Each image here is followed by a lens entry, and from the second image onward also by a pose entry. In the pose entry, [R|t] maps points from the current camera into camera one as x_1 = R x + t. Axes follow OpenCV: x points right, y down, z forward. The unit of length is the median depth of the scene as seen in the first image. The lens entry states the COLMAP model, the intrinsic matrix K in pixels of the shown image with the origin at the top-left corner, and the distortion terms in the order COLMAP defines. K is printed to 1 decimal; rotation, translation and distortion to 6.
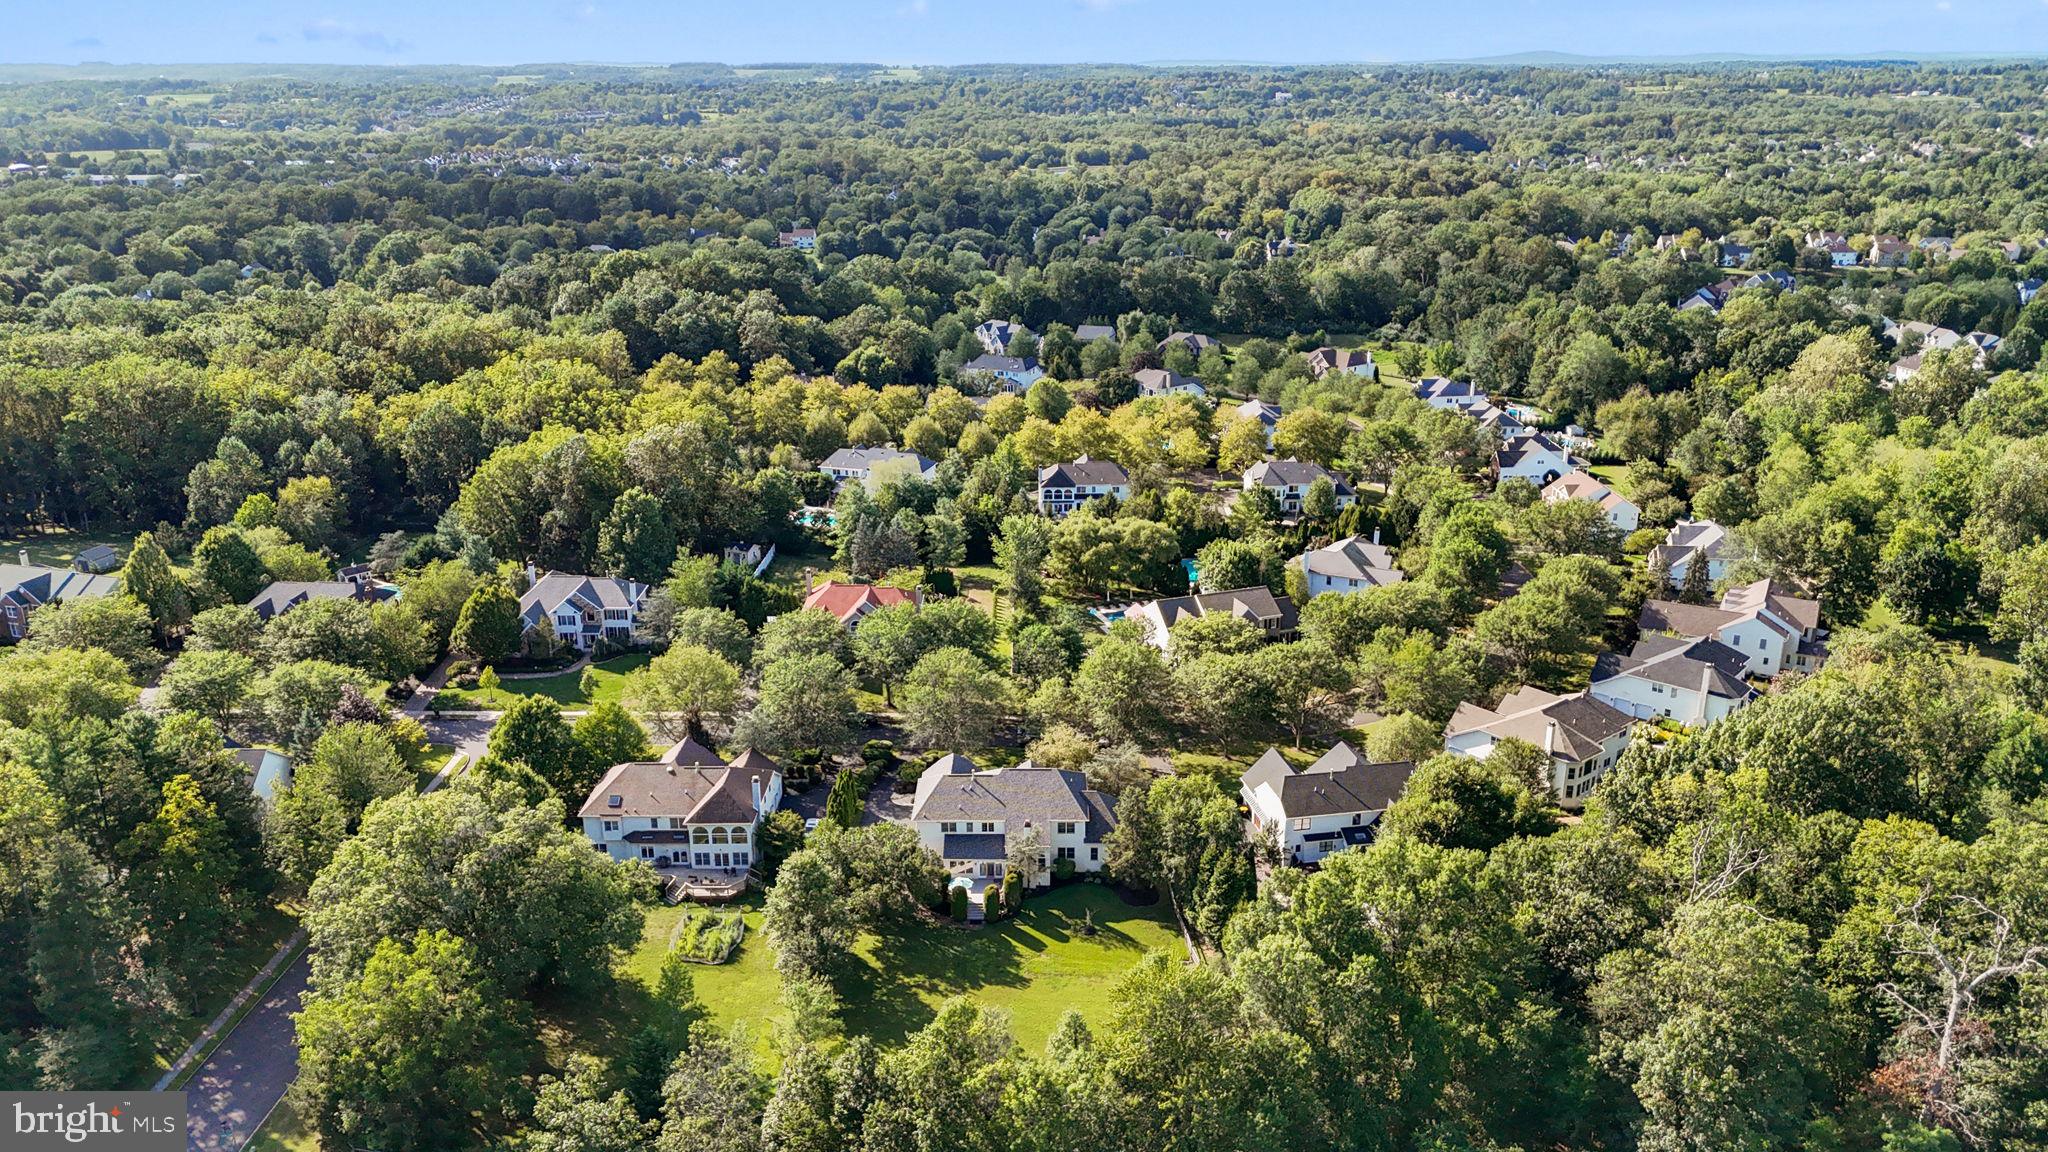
lens RADIAL K [[1479.9, 0, 988.5], [0, 1479.9, 574.1], [0, 0, 1]] dist [0.044474, -0.005869]
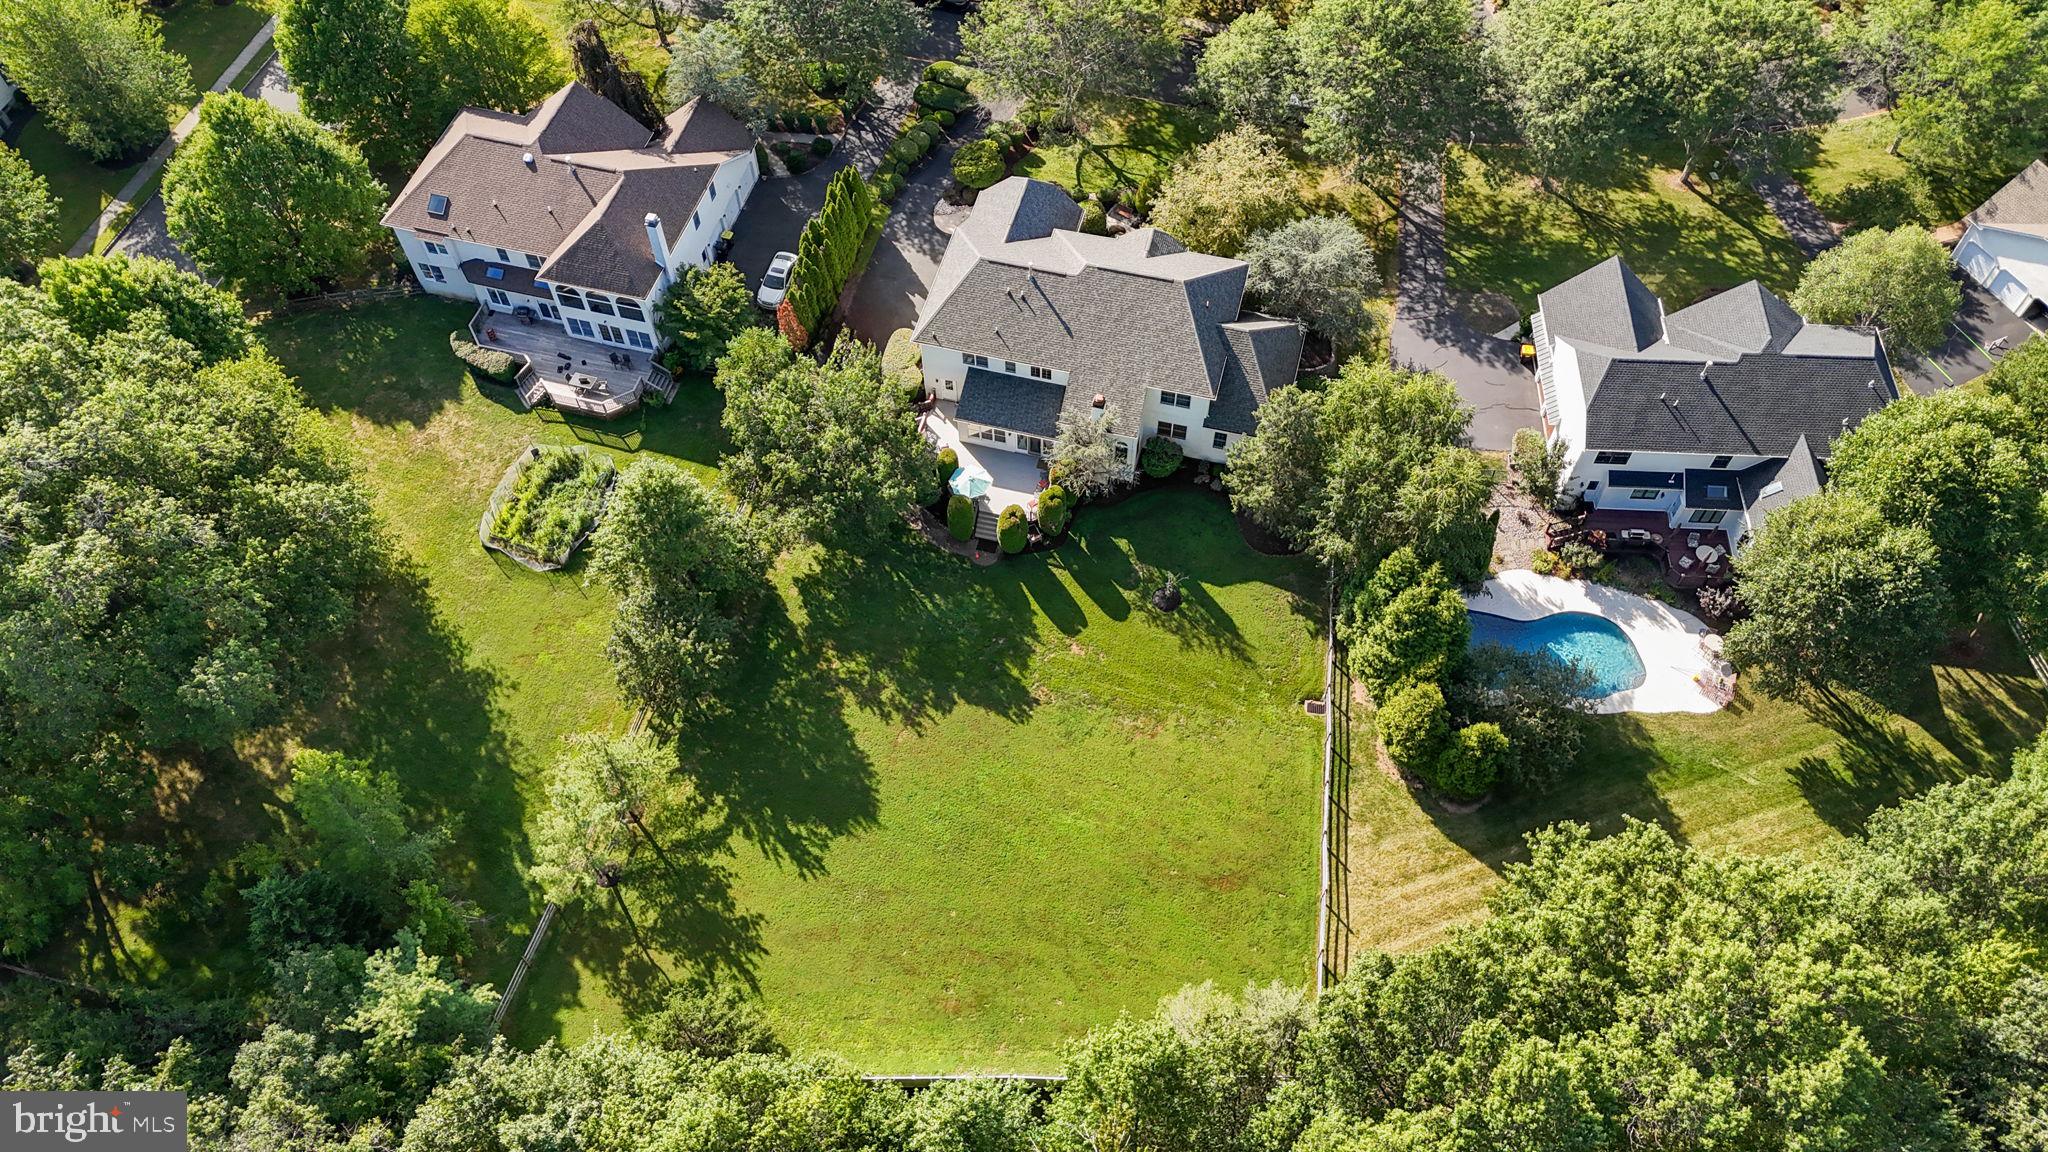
lens RADIAL K [[1479.9, 0, 988.5], [0, 1479.9, 574.1], [0, 0, 1]] dist [0.044474, -0.005869]
pose [[0.972309, 0.197890, -0.124318, 0.066373], [-0.076643, 0.772549, 0.630313, -0.128060], [0.220775, -0.603331, 0.766323, 0.511274]]
